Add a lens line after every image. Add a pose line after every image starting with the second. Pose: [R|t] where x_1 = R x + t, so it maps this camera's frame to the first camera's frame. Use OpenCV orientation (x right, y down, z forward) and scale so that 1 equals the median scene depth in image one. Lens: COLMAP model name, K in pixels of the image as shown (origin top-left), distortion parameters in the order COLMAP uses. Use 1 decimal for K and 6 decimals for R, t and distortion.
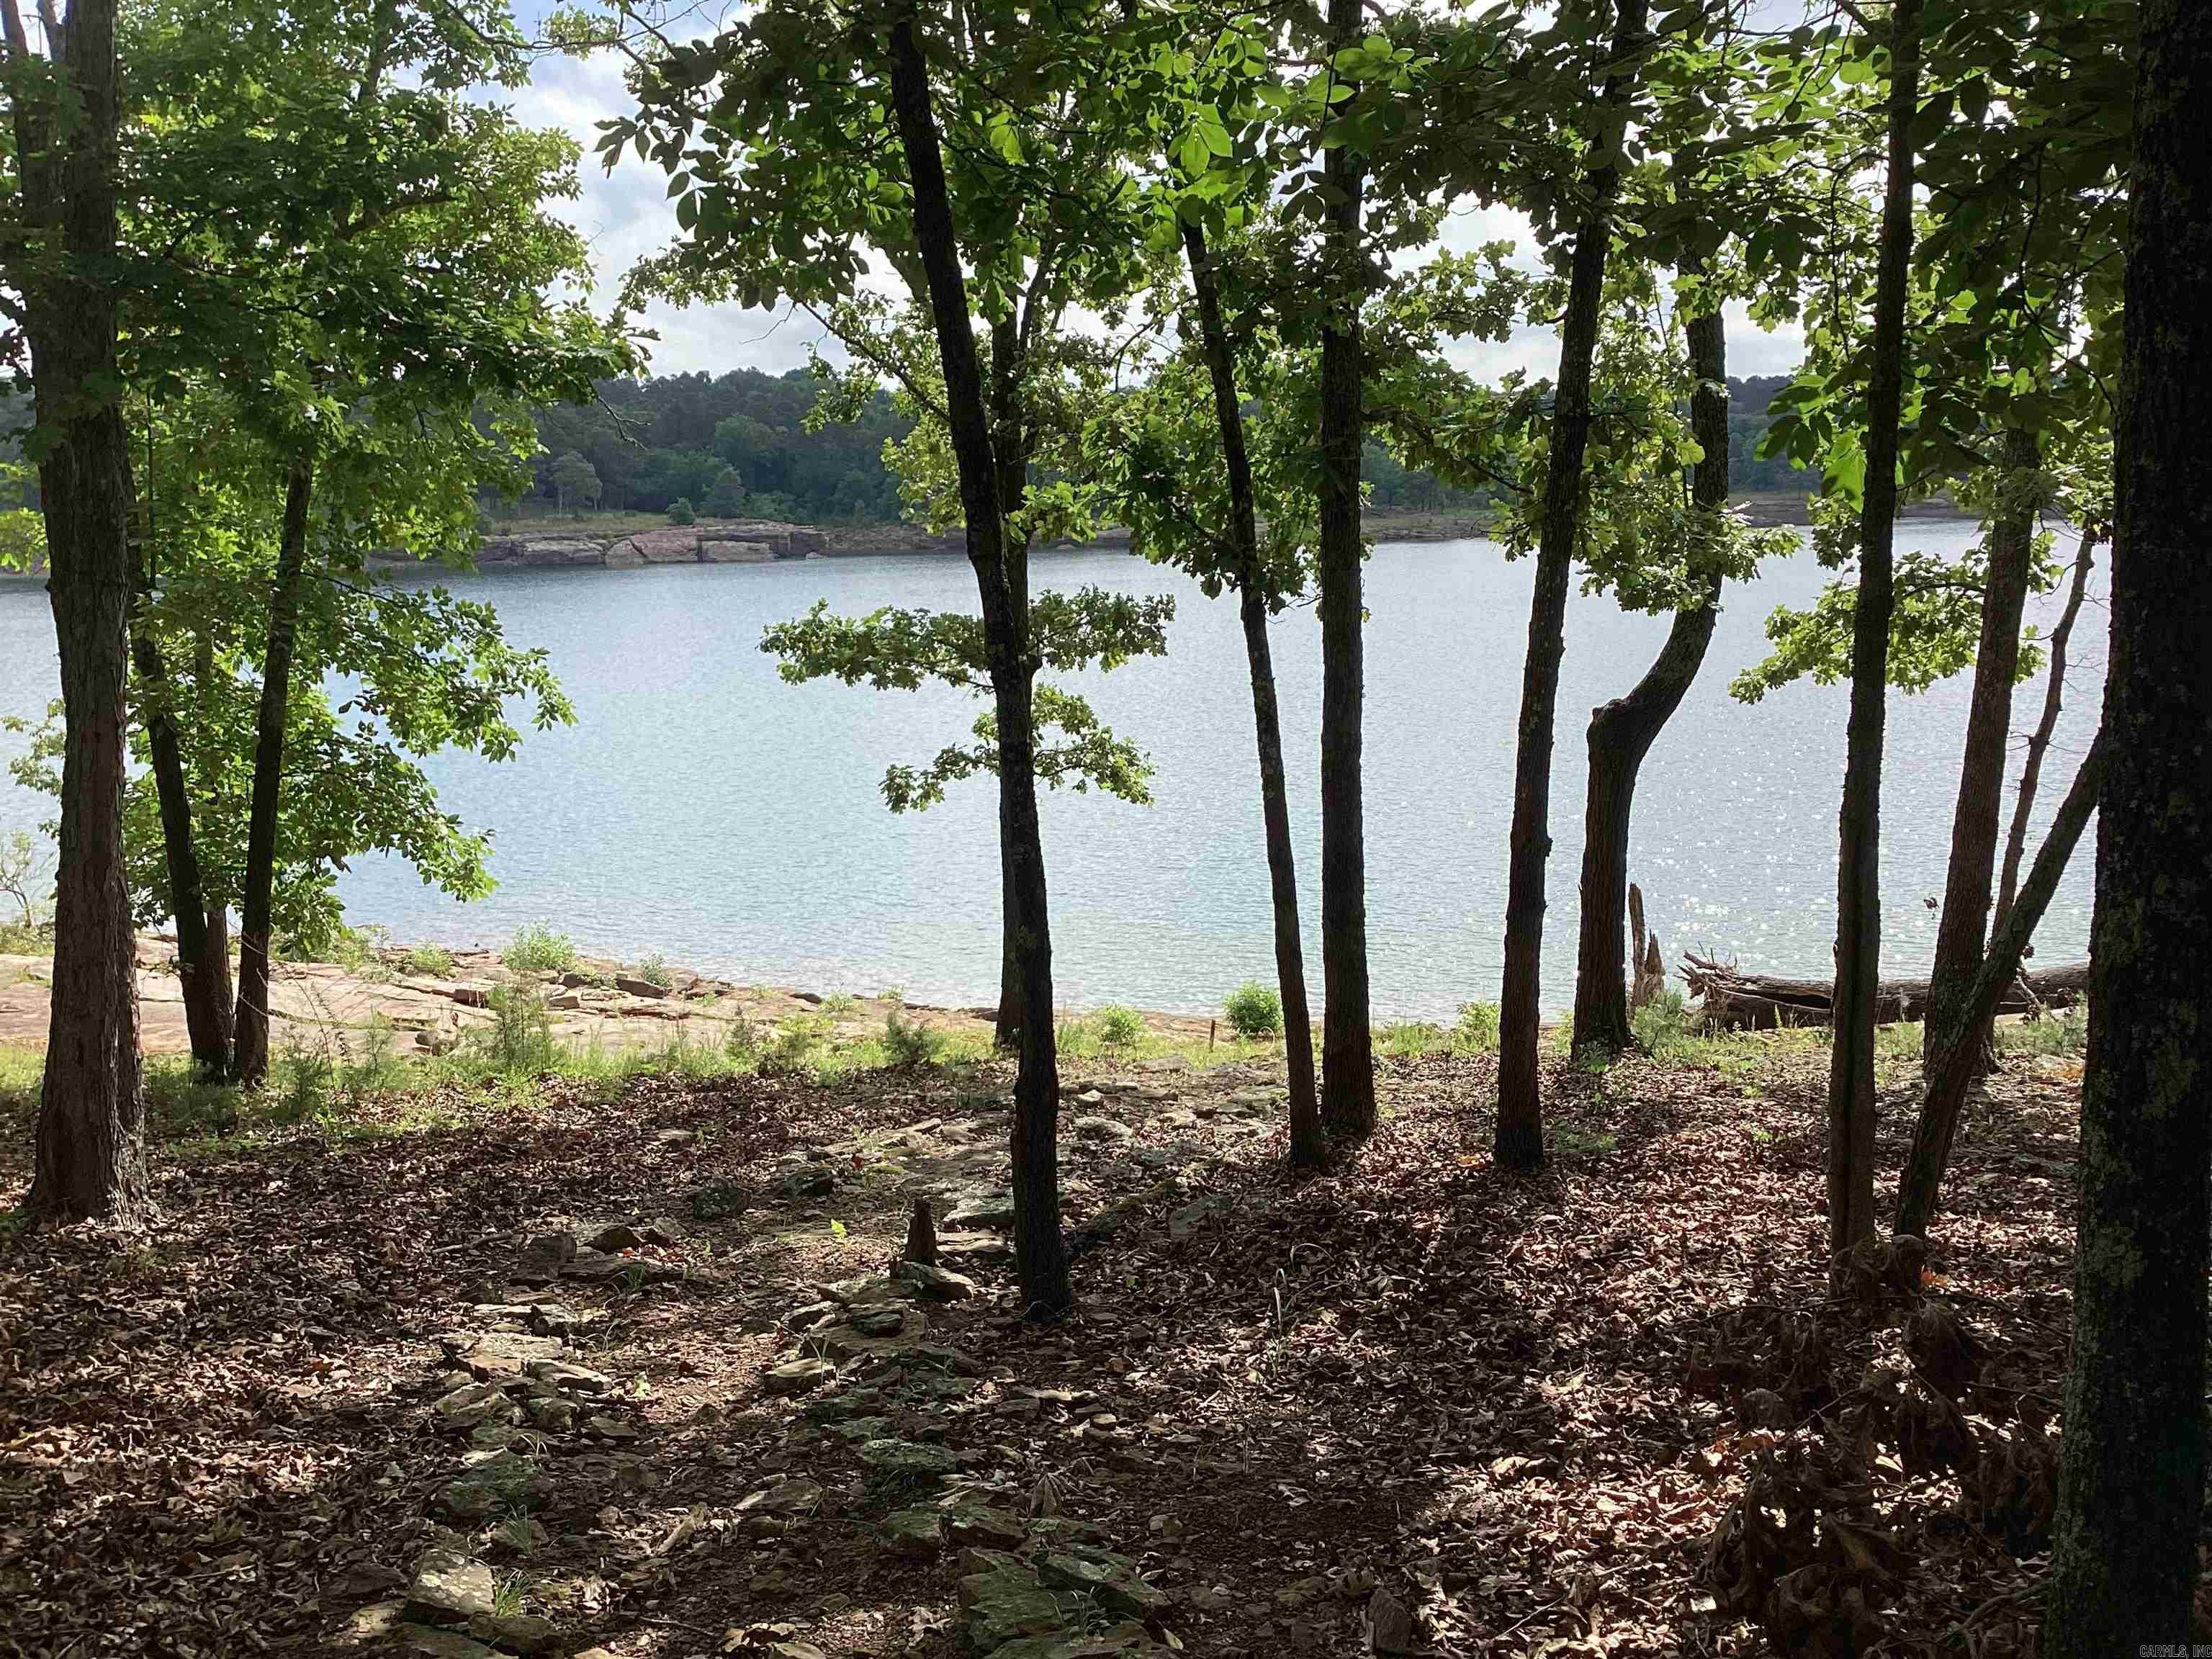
lens RADIAL K [[1964.6, 0, 1107.3], [0, 1964.6, 833.8], [0, 0, 1]] dist [0.015424, 0.003883]
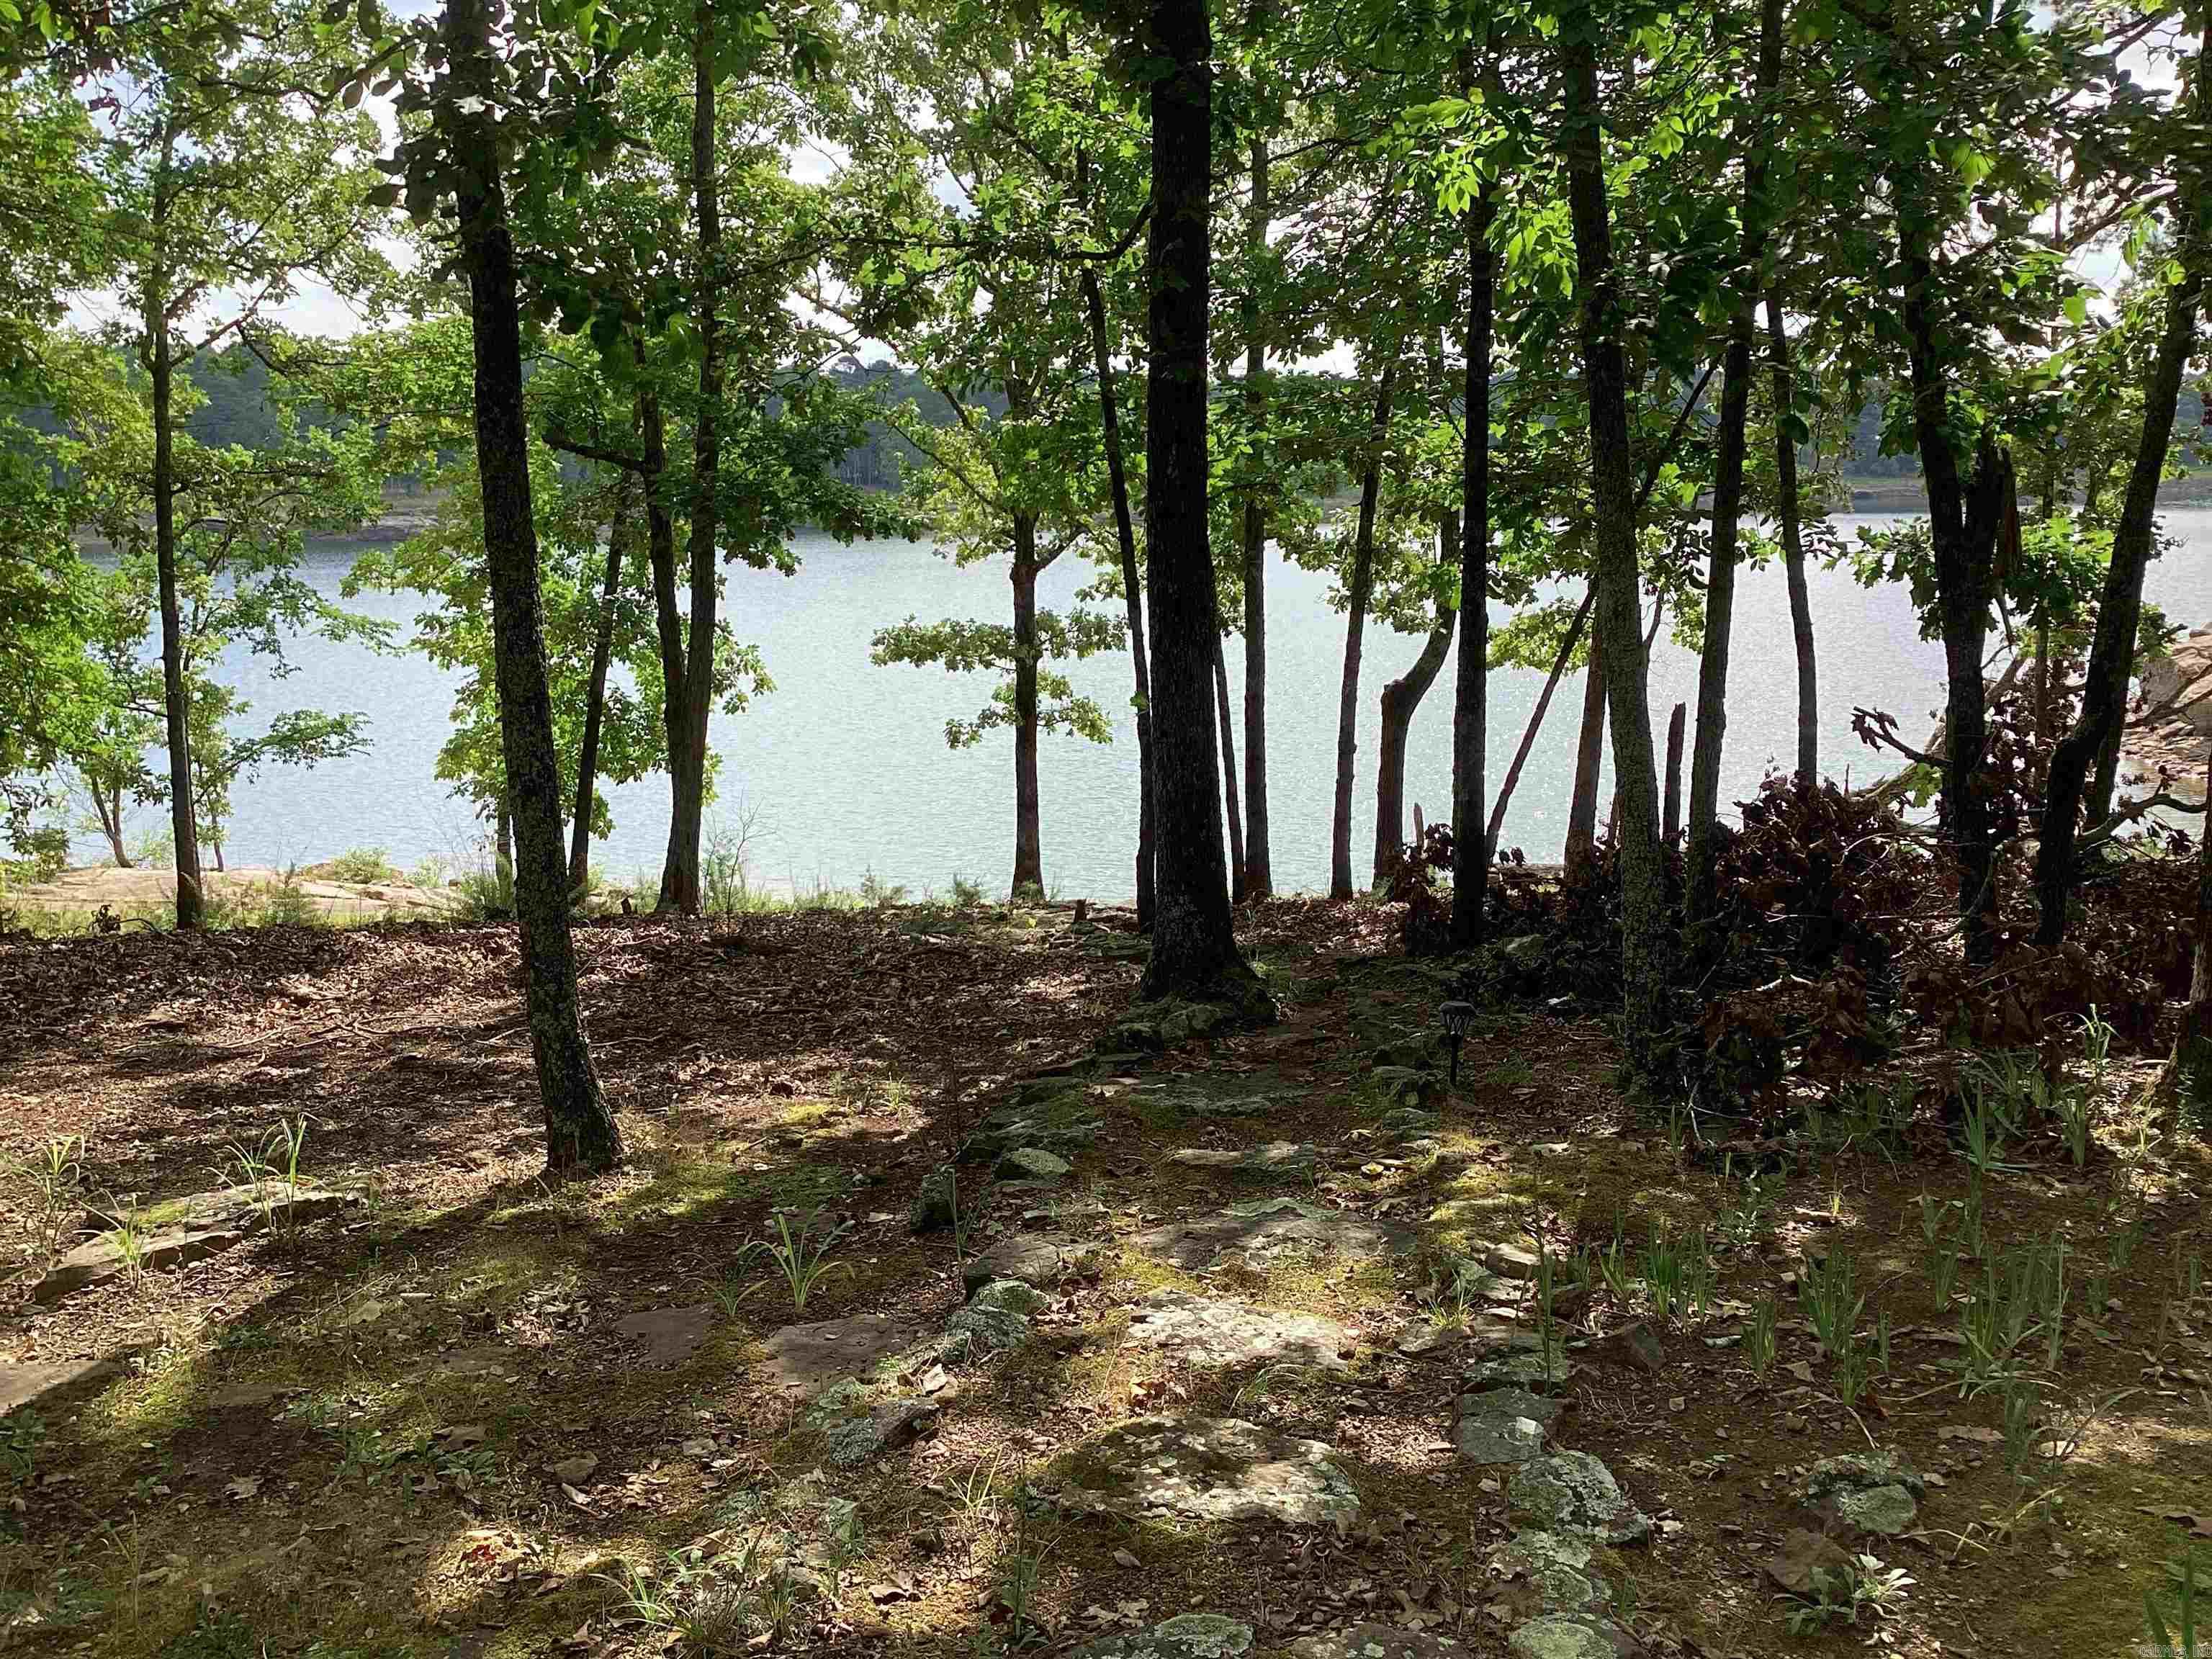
lens RADIAL K [[1964.6, 0, 1106.1], [0, 1964.6, 827.1], [0, 0, 1]] dist [0.015424, 0.003883]
pose [[0.996395, -0.001175, 0.084830, -0.119524], [0.000500, 0.999968, 0.007980, 0.039550], [-0.084837, -0.007909, 0.996363, -0.585258]]
